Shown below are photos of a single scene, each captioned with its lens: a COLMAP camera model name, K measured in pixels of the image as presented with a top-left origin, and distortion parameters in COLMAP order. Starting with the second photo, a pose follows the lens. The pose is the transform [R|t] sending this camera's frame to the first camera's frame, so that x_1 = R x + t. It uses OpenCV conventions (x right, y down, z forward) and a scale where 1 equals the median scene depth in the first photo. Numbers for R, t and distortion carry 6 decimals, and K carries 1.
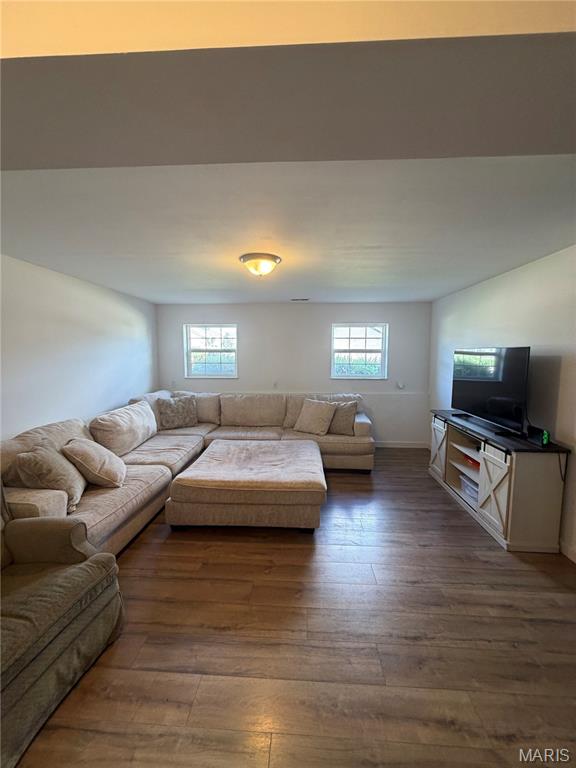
lens RADIAL K [[305.9, 0, 288.3], [0, 305.9, 382.8], [0, 0, 1]] dist [-0.002374, 0.000151]
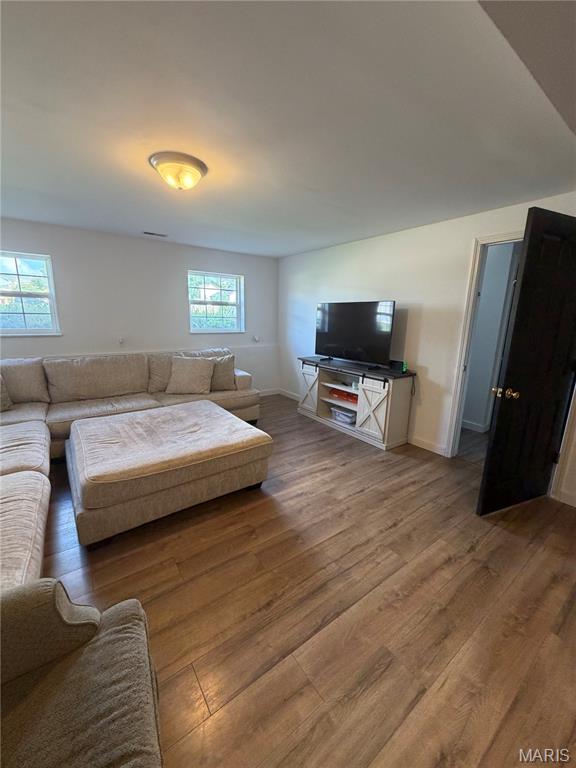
lens RADIAL K [[305.9, 0, 288.7], [0, 305.9, 382.5], [0, 0, 1]] dist [-0.002374, 0.000151]
pose [[0.772491, -0.121656, 0.623264, -0.353662], [0.038440, 0.988636, 0.145330, 0.017493], [-0.633861, -0.088308, 0.768389, 0.181357]]
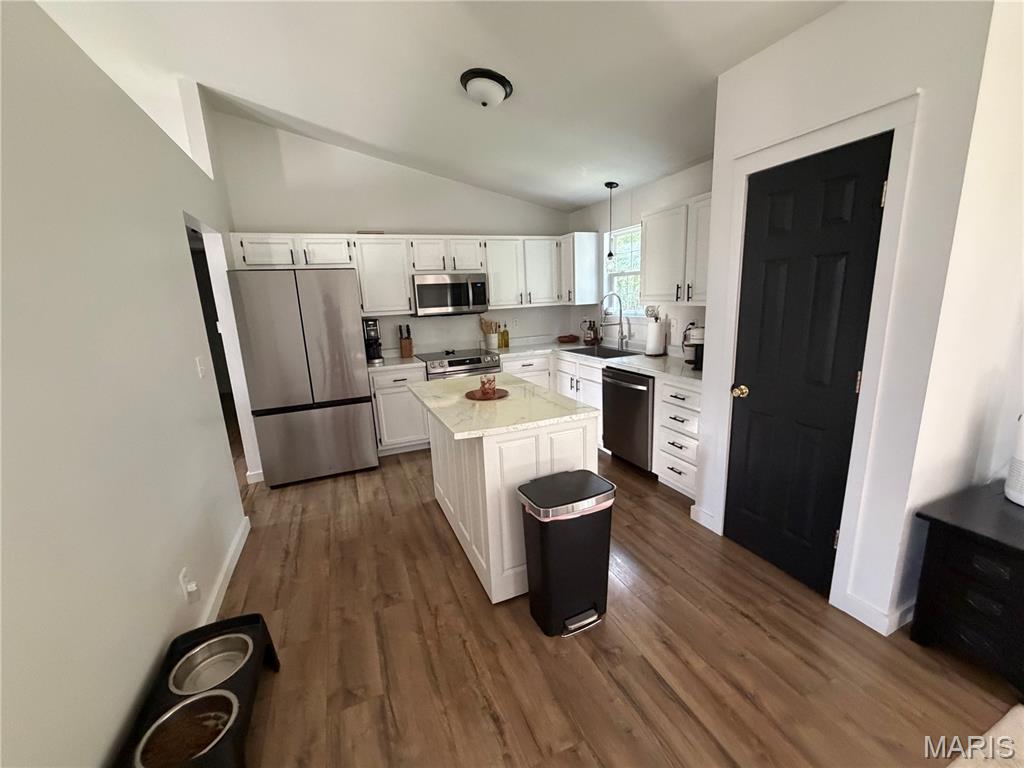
lens RADIAL K [[407.9, 0, 509.7], [0, 407.9, 384.4], [0, 0, 1]] dist [-0.002374, 0.000151]
pose [[-0.439874, -0.166309, 0.882526, -0.478087], [0.131913, 0.960079, 0.246672, -0.052207], [-0.888319, 0.224921, -0.400376, 0.635150]]
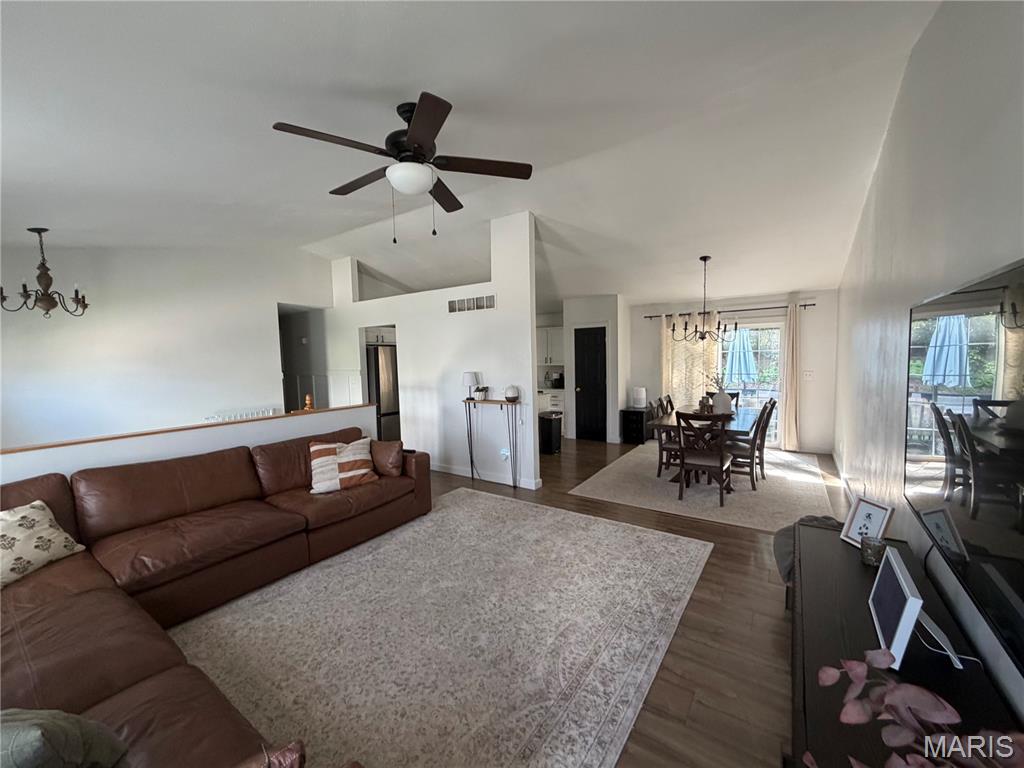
lens RADIAL K [[407.9, 0, 510.0], [0, 407.9, 385.1], [0, 0, 1]] dist [-0.002374, 0.000151]
pose [[-0.856860, -0.011909, 0.515411, -0.875476], [0.077611, 0.985360, 0.151794, -0.212223], [-0.509673, 0.170067, -0.843392, 2.054718]]
